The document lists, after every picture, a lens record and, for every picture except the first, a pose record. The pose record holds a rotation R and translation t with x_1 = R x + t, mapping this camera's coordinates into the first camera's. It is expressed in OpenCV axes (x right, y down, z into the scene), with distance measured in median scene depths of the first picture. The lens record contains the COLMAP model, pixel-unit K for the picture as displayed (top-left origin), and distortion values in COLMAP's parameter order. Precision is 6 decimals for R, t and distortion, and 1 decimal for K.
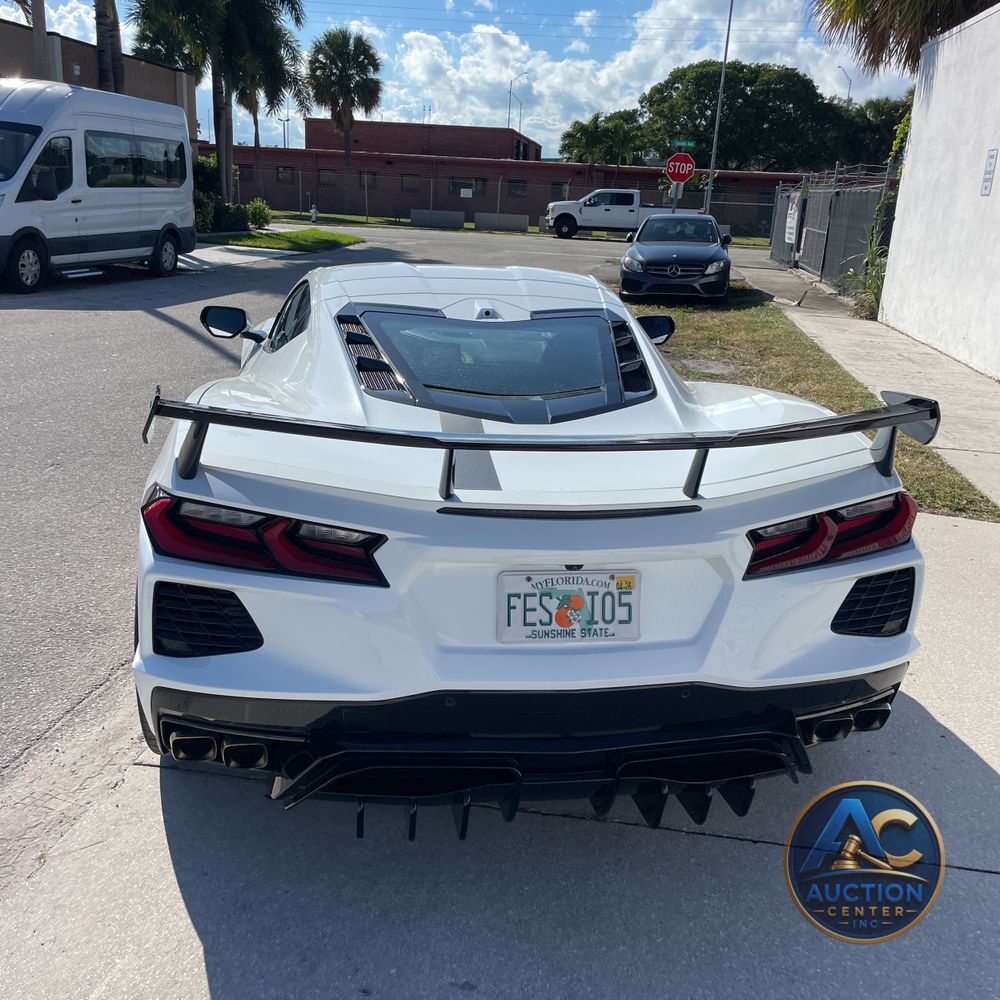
lens RADIAL K [[1007.6, 0, 498.8], [0, 1007.6, 519.3], [0, 0, 1]] dist [0.100644, -0.121486]
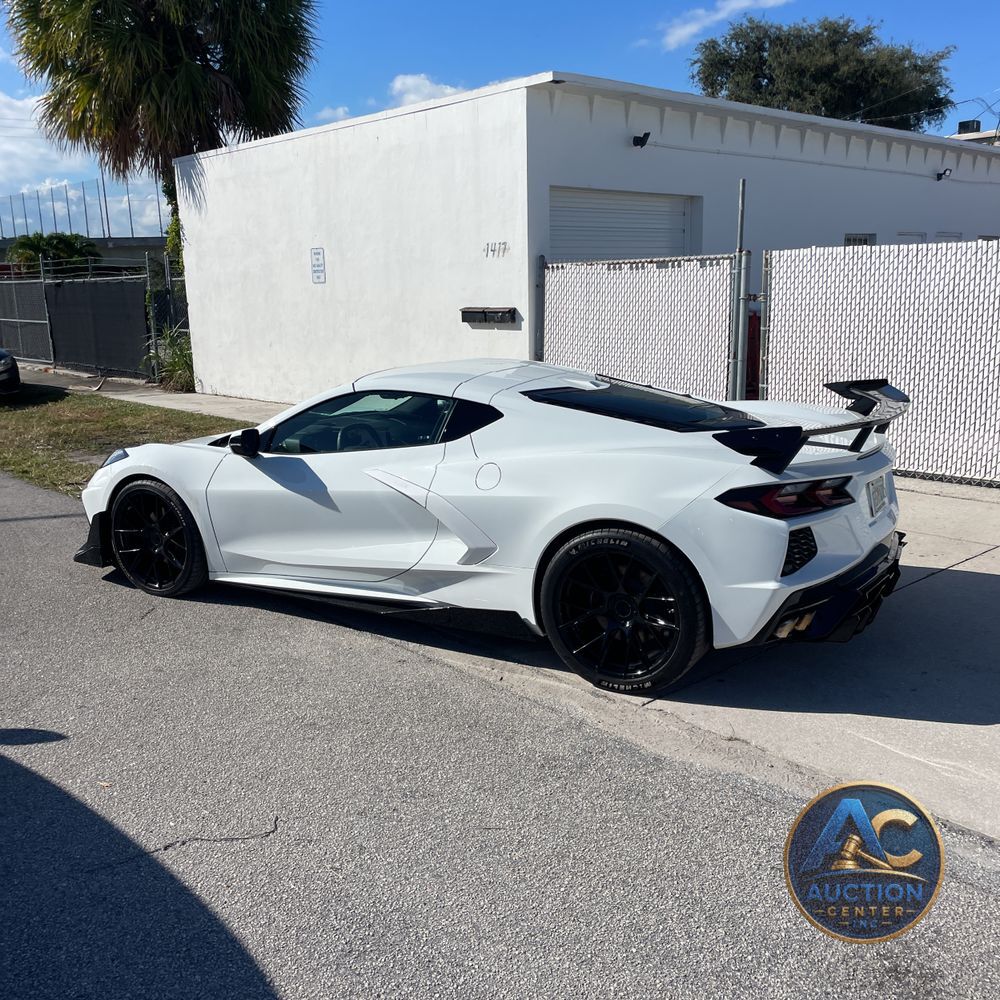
lens RADIAL K [[1013.6, 0, 516.5], [0, 1013.6, 513.2], [0, 0, 1]] dist [0.104648, -0.151298]
pose [[0.610397, -0.232447, 0.757221, -0.283502], [0.289761, 0.955238, 0.059657, -0.030888], [-0.737193, 0.182998, 0.650429, 0.027276]]
